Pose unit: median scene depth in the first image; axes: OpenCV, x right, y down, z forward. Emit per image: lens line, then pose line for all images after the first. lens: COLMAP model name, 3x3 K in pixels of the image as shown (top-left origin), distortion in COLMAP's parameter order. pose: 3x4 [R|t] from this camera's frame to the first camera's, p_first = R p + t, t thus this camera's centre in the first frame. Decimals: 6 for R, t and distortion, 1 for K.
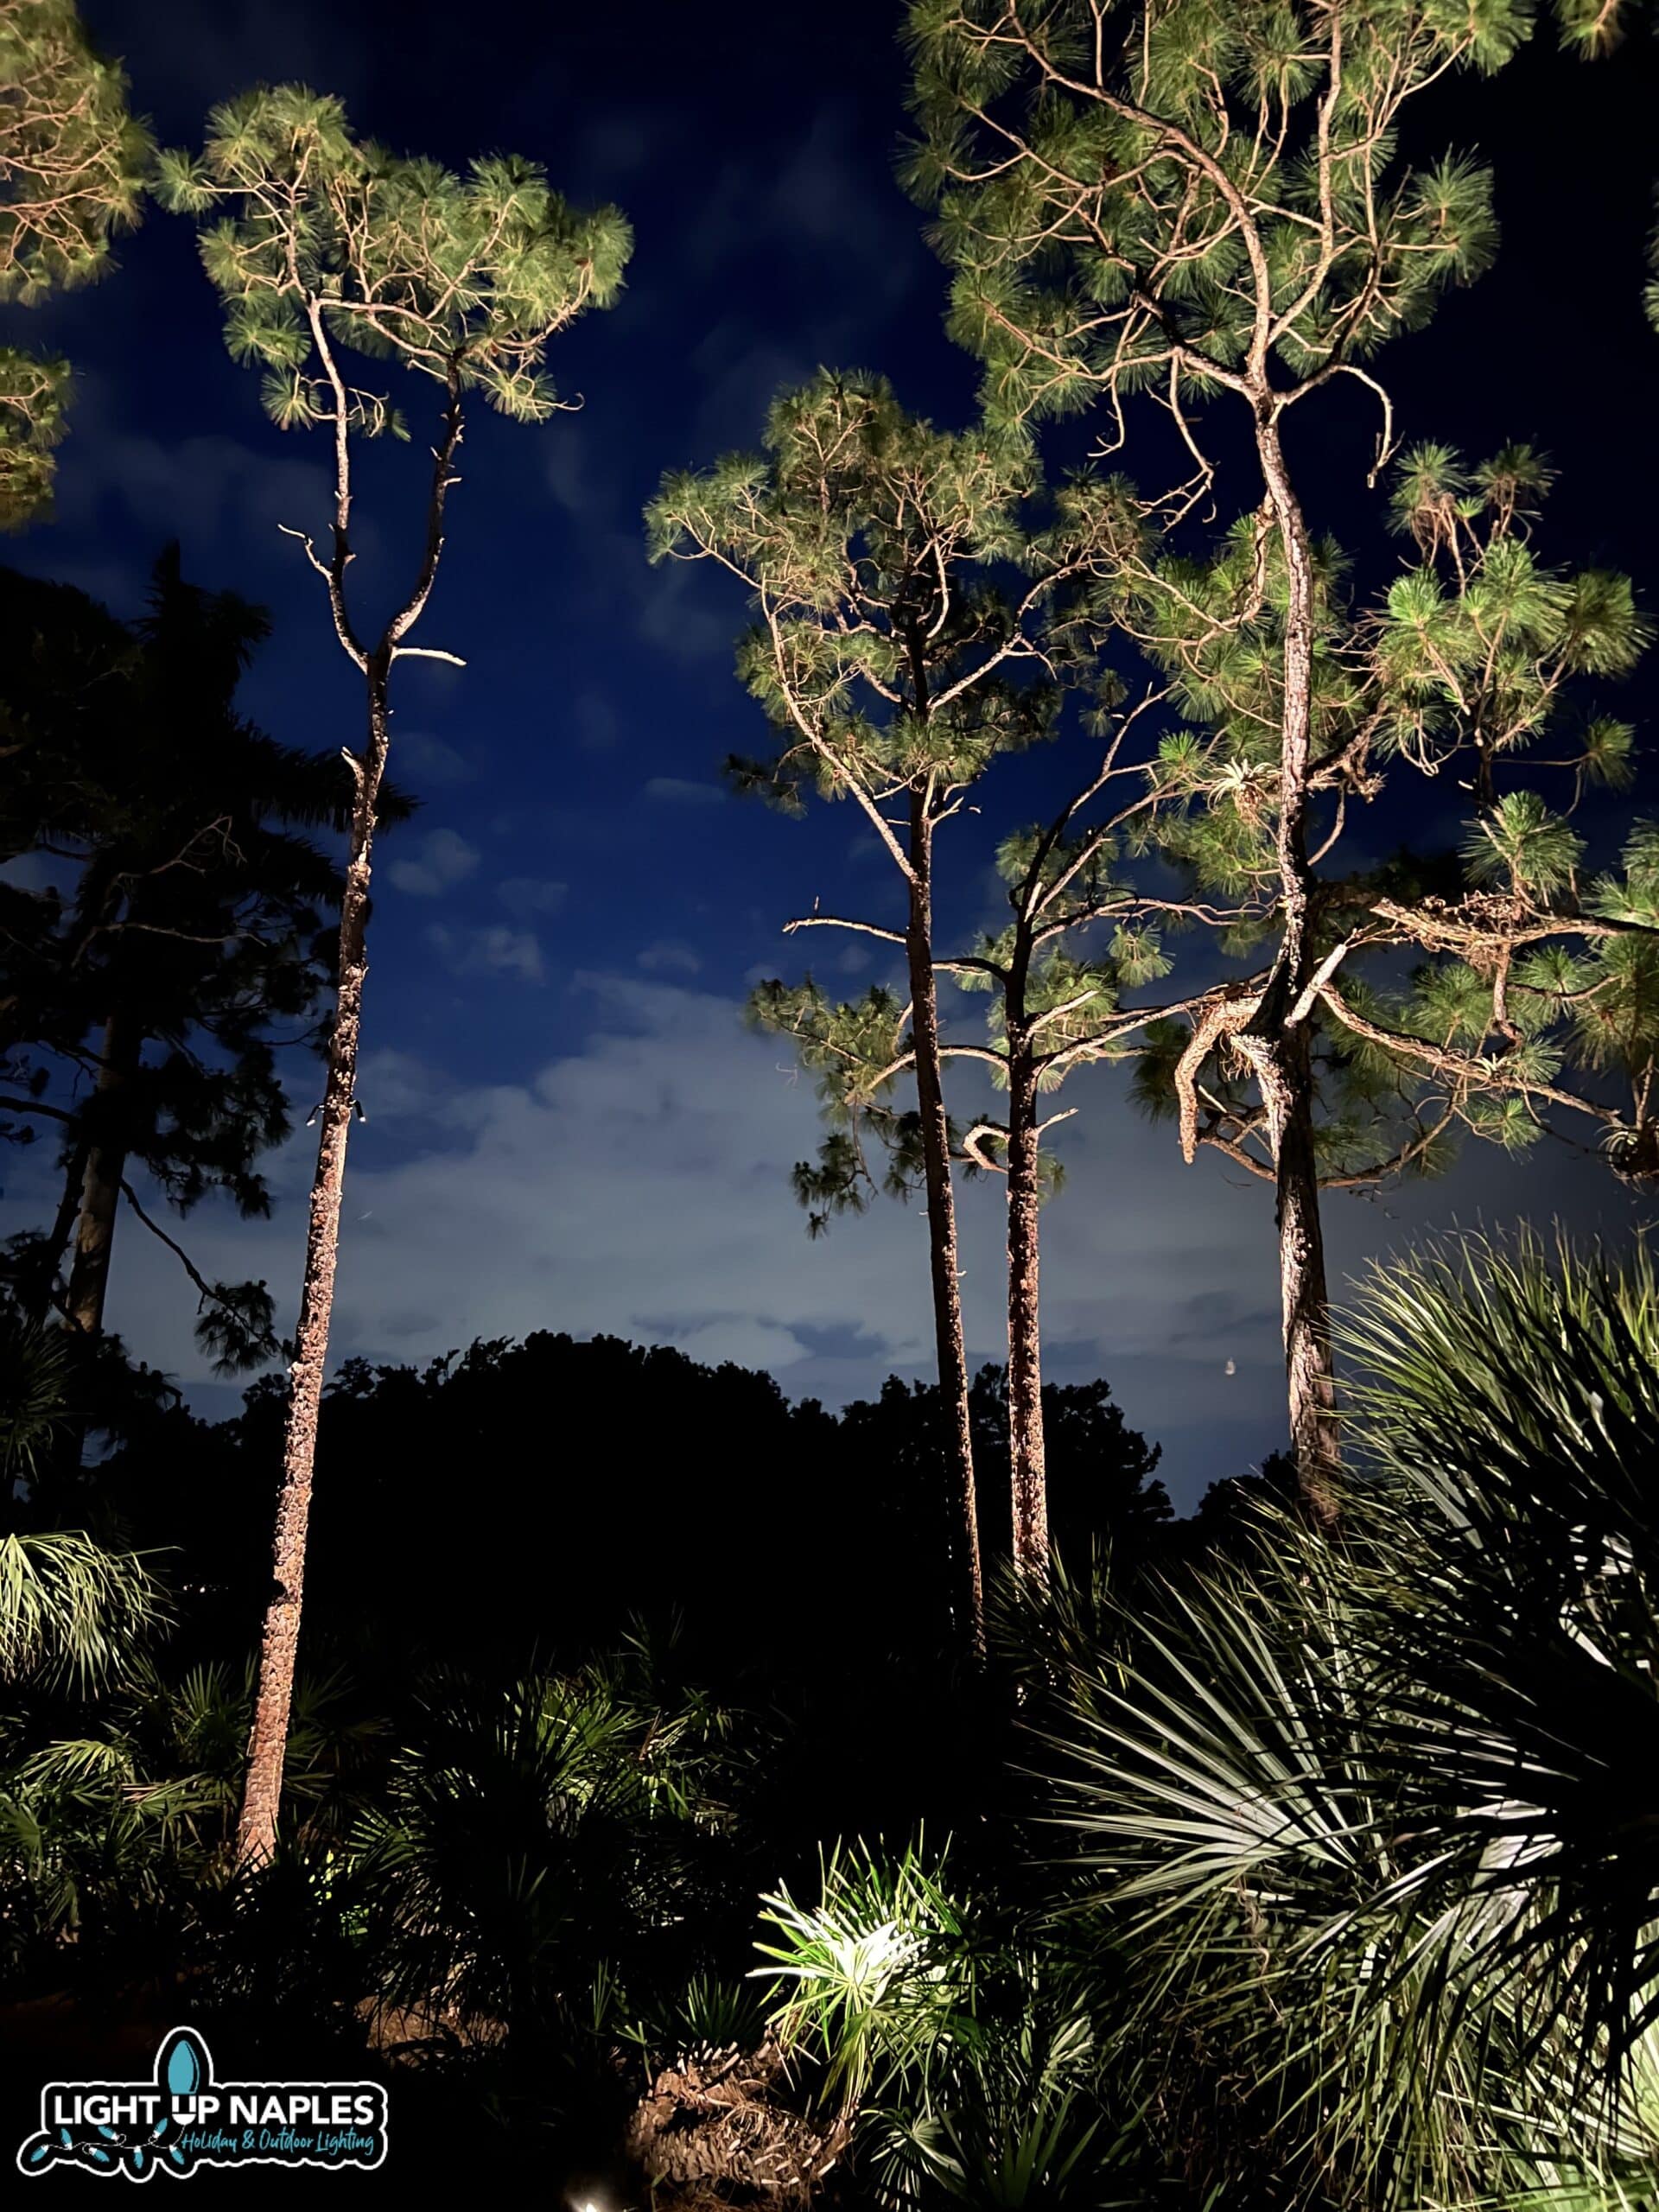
lens RADIAL K [[1665.8, 0, 833.8], [0, 1665.8, 1216.6], [0, 0, 1]] dist [0.102455, -0.089464]
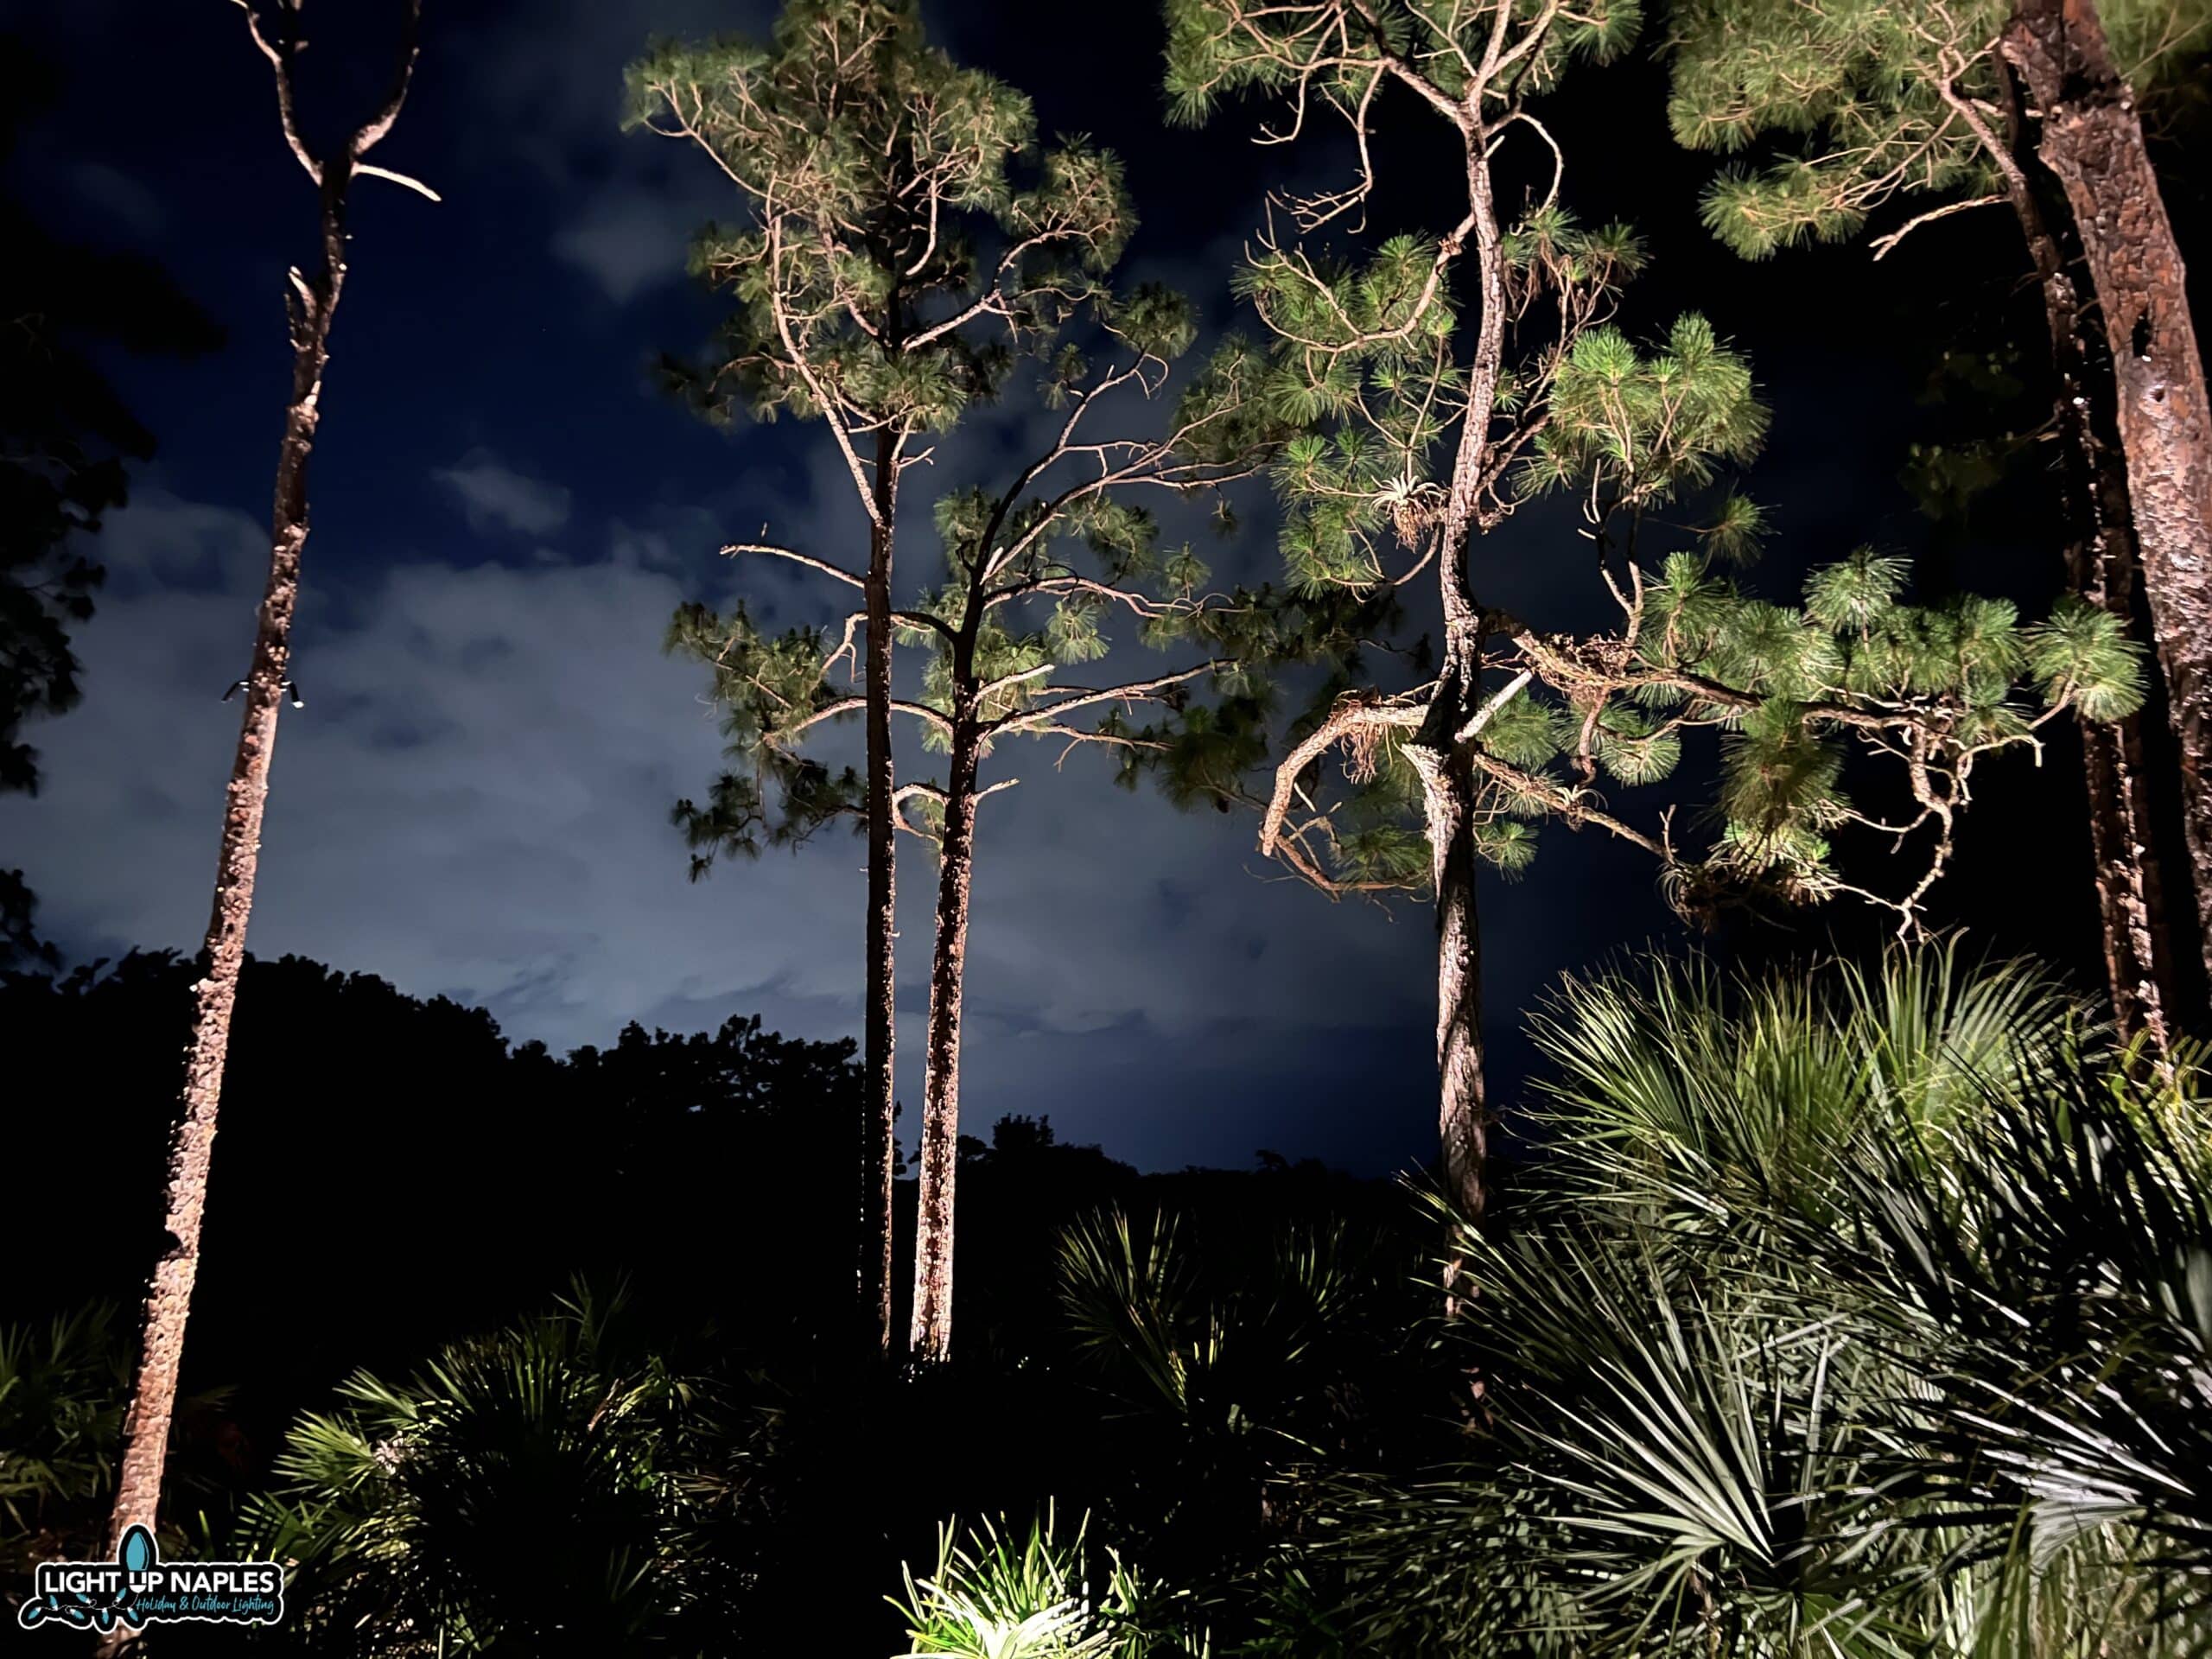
lens RADIAL K [[1665.8, 0, 1104.2], [0, 1665.8, 931.0], [0, 0, 1]] dist [0.102455, -0.089464]
pose [[0.949257, 0.083064, 0.303333, -0.132220], [-0.093088, 0.995482, 0.018711, 0.002974], [-0.300408, -0.045999, 0.952701, 0.034566]]
